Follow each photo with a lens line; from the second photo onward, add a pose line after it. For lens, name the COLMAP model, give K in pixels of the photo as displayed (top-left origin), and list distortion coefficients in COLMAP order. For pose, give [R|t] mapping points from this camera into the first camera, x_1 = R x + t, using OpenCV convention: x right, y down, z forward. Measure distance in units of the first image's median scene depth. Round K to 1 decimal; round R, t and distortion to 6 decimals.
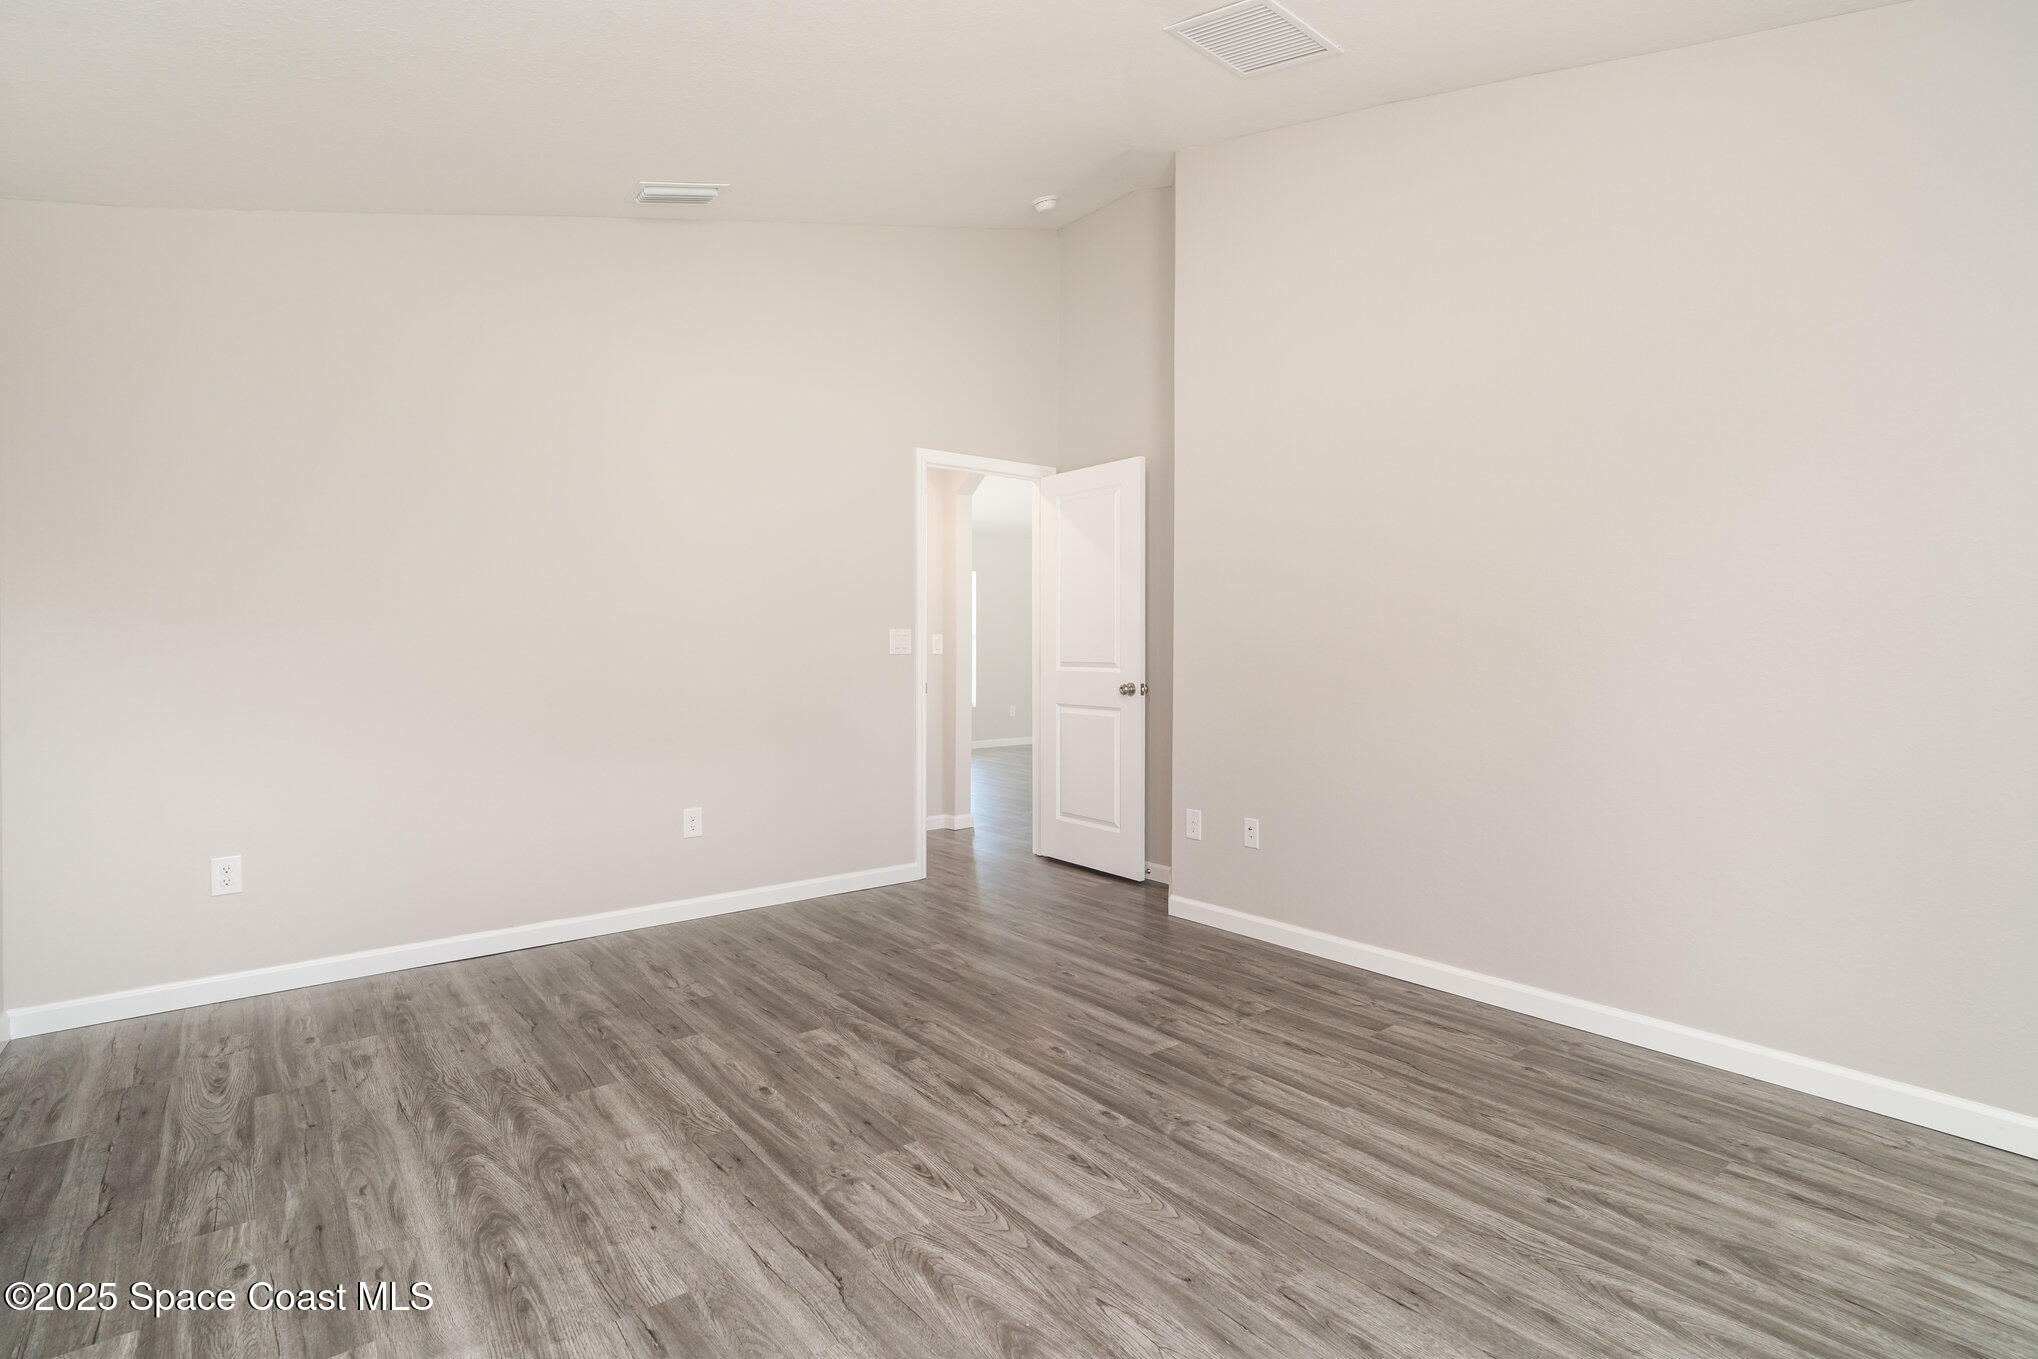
lens RADIAL K [[955.7, 0, 1007.8], [0, 955.7, 676.2], [0, 0, 1]] dist [-0.012058, 0.000374]
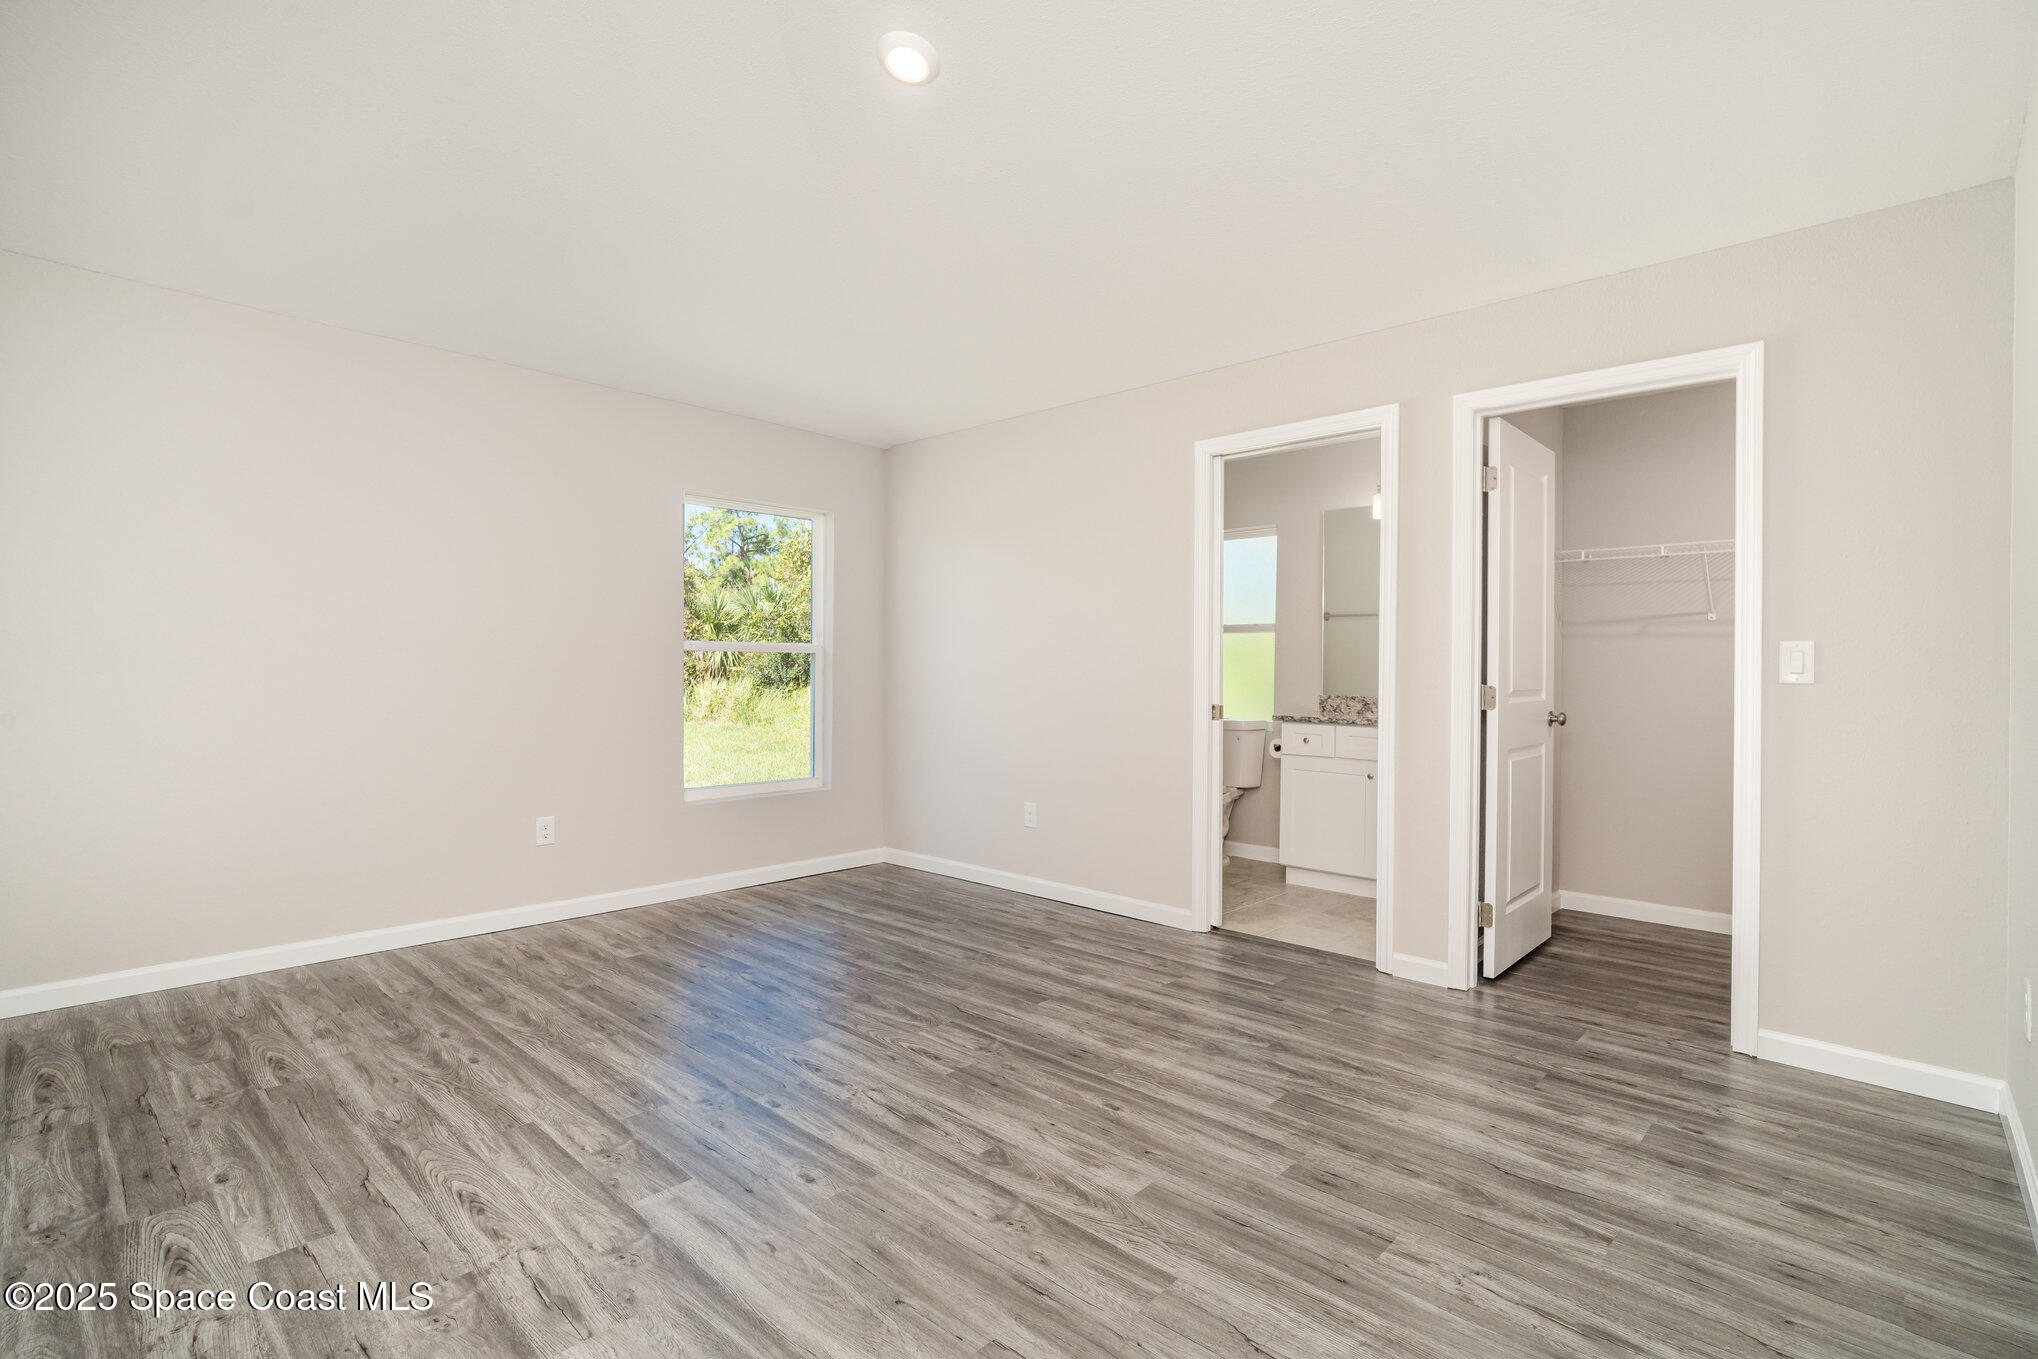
lens RADIAL K [[955.7, 0, 1007.8], [0, 955.7, 676.2], [0, 0, 1]] dist [-0.012058, 0.000374]
pose [[-0.988890, -0.007054, -0.148480, 0.008939], [-0.012362, 0.999316, 0.034859, -0.057322], [0.148133, 0.036307, -0.988301, 2.030197]]
